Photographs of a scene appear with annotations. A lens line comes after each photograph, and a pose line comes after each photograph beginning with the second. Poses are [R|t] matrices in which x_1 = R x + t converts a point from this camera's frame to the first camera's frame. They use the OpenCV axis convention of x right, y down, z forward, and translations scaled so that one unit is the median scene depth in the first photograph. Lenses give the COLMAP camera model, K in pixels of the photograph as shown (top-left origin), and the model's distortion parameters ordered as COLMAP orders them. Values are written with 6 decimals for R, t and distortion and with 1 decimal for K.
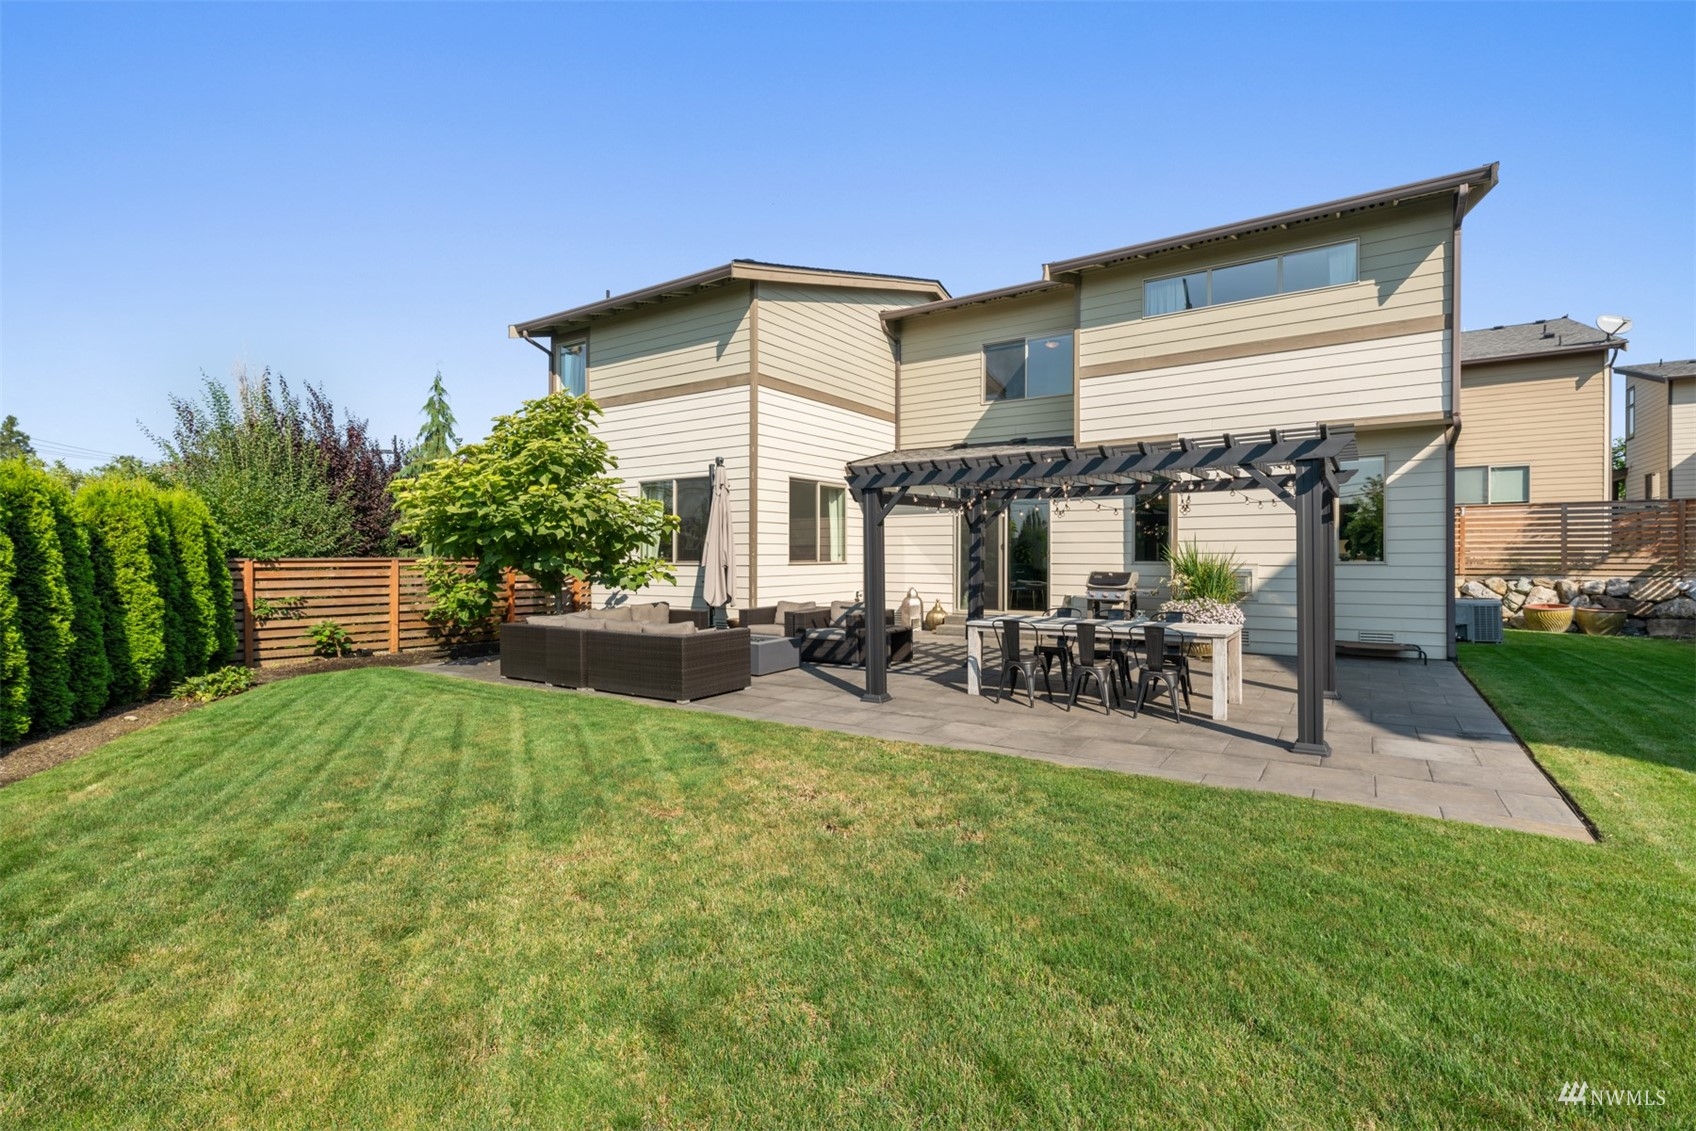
lens RADIAL K [[800.5, 0, 855.9], [0, 800.5, 560.1], [0, 0, 1]] dist [-0.018210, -0.000547]
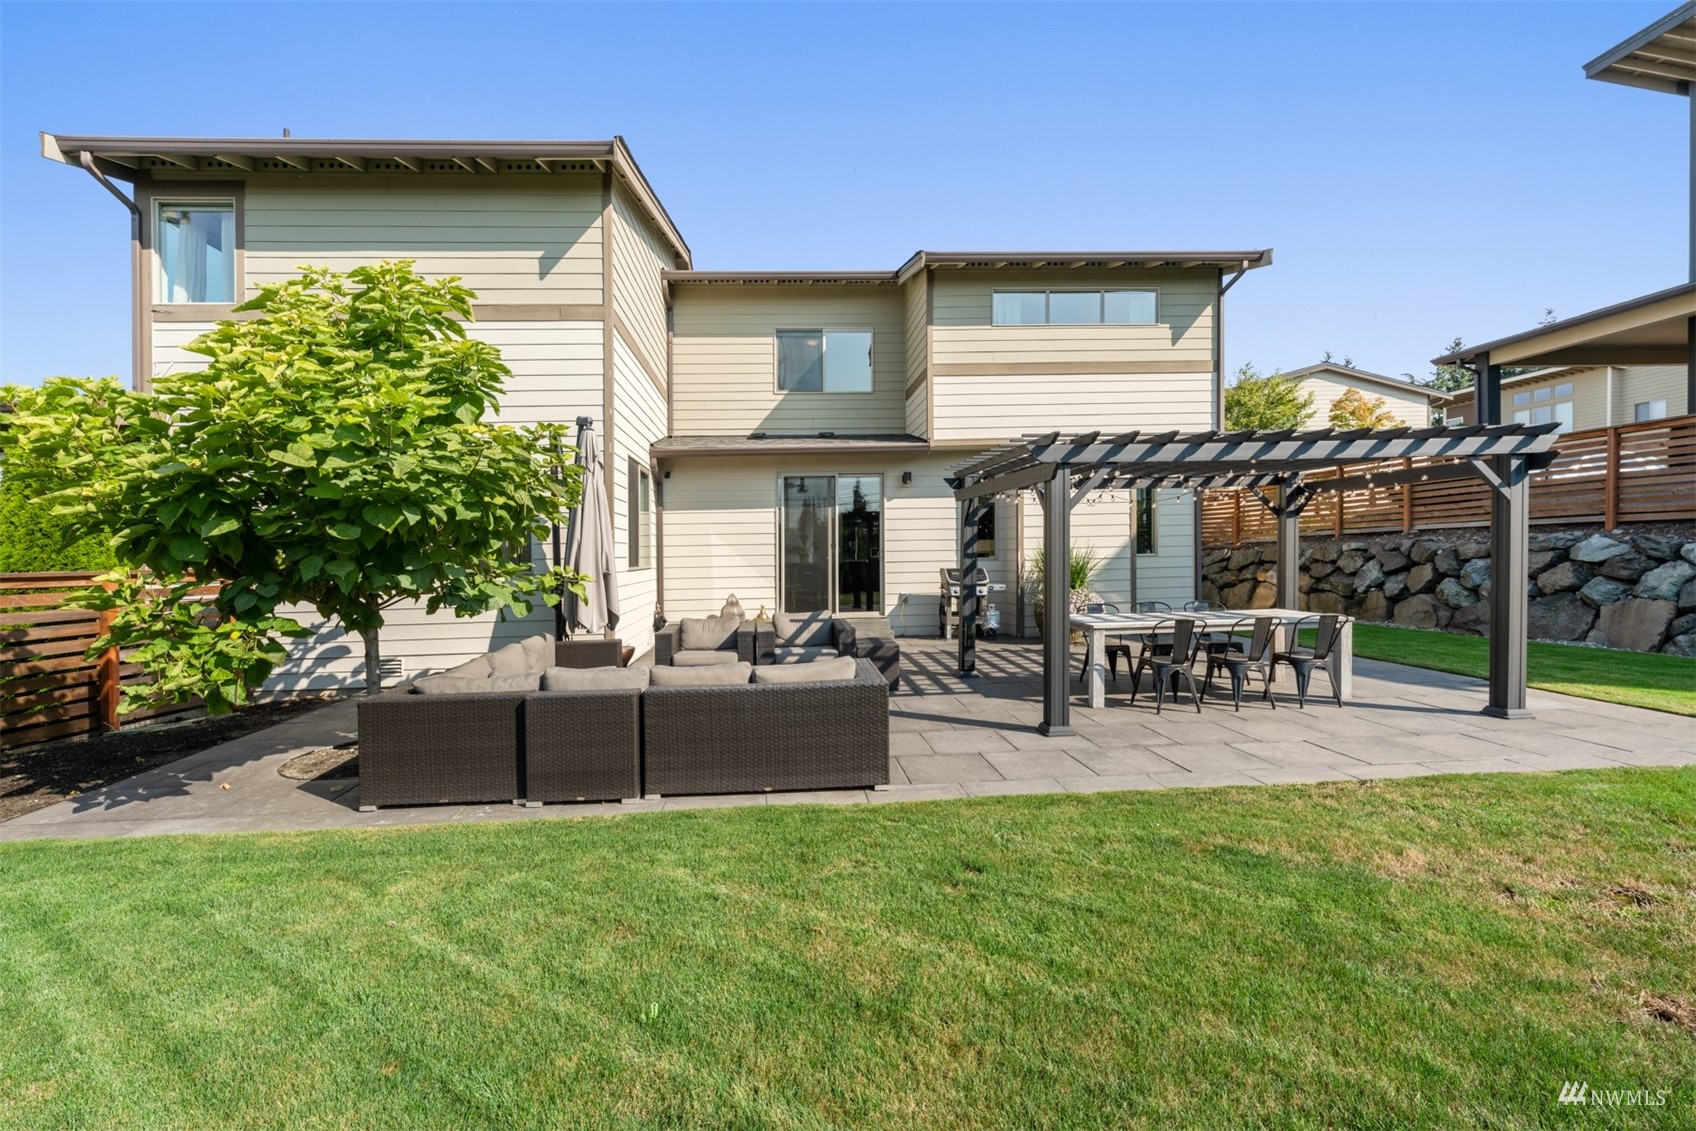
lens RADIAL K [[723.1, 0, 841.7], [0, 723.1, 564.5], [0, 0, 1]] dist [-0.014514, -0.000063]
pose [[0.786219, -0.023771, 0.617490, -0.362226], [0.023720, 0.999684, 0.008283, -0.001102], [-0.617492, 0.008134, 0.786535, 0.352868]]
